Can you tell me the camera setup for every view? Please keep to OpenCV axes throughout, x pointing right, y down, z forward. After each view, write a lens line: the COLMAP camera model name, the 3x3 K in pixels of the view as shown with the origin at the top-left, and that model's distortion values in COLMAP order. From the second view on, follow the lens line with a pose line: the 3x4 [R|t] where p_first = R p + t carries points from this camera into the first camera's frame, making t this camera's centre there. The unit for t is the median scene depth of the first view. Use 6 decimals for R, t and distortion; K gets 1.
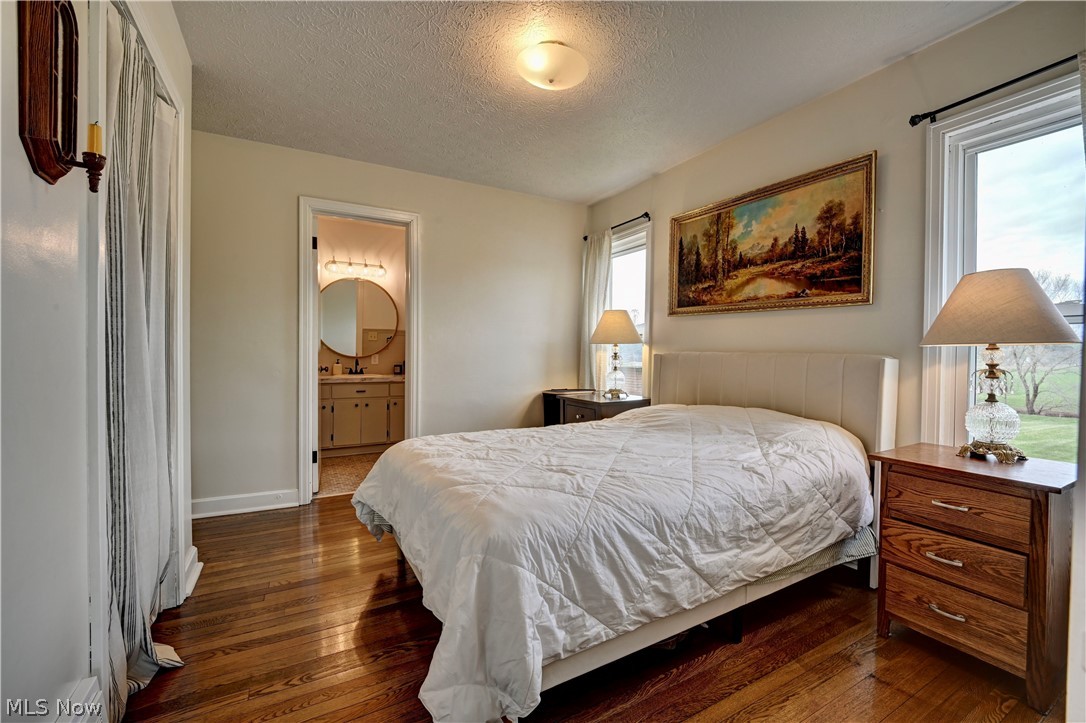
lens RADIAL K [[453.0, 0, 543.0], [0, 453.0, 361.5], [0, 0, 1]] dist [-0.000541, -0.000153]
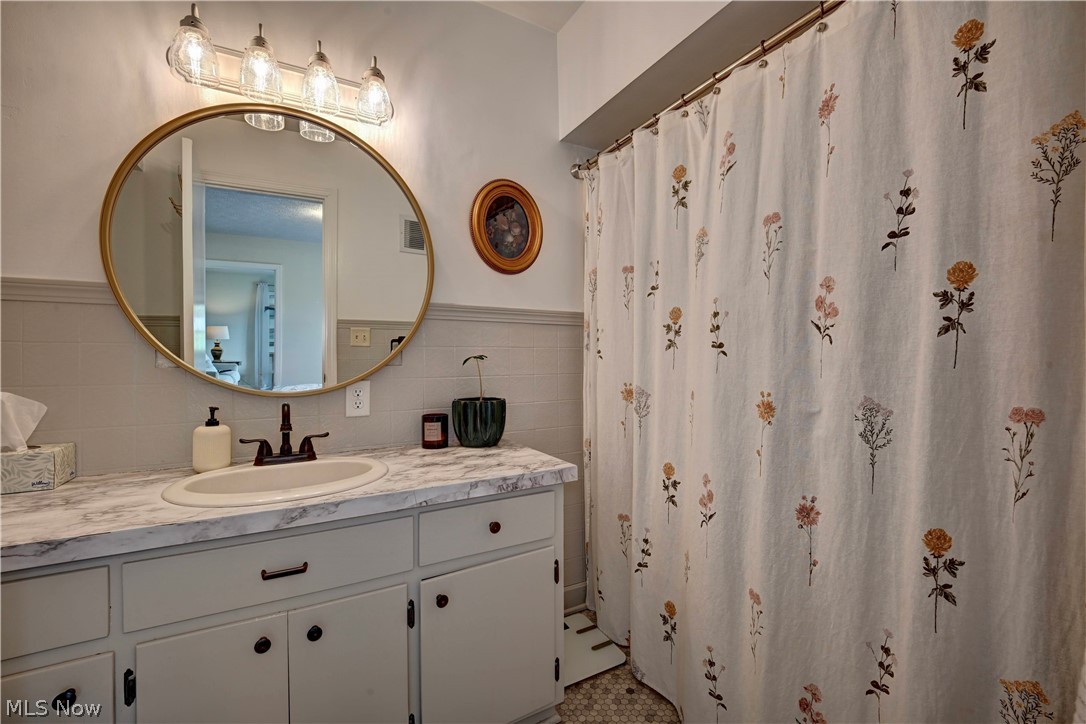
lens RADIAL K [[453.0, 0, 543.0], [0, 453.0, 362.0], [0, 0, 1]] dist [-0.000541, -0.000153]
pose [[0.999840, -0.016255, 0.007435, -0.262025], [0.016391, 0.999693, -0.018564, -0.022838], [-0.007131, 0.018682, 0.999800, 0.730527]]
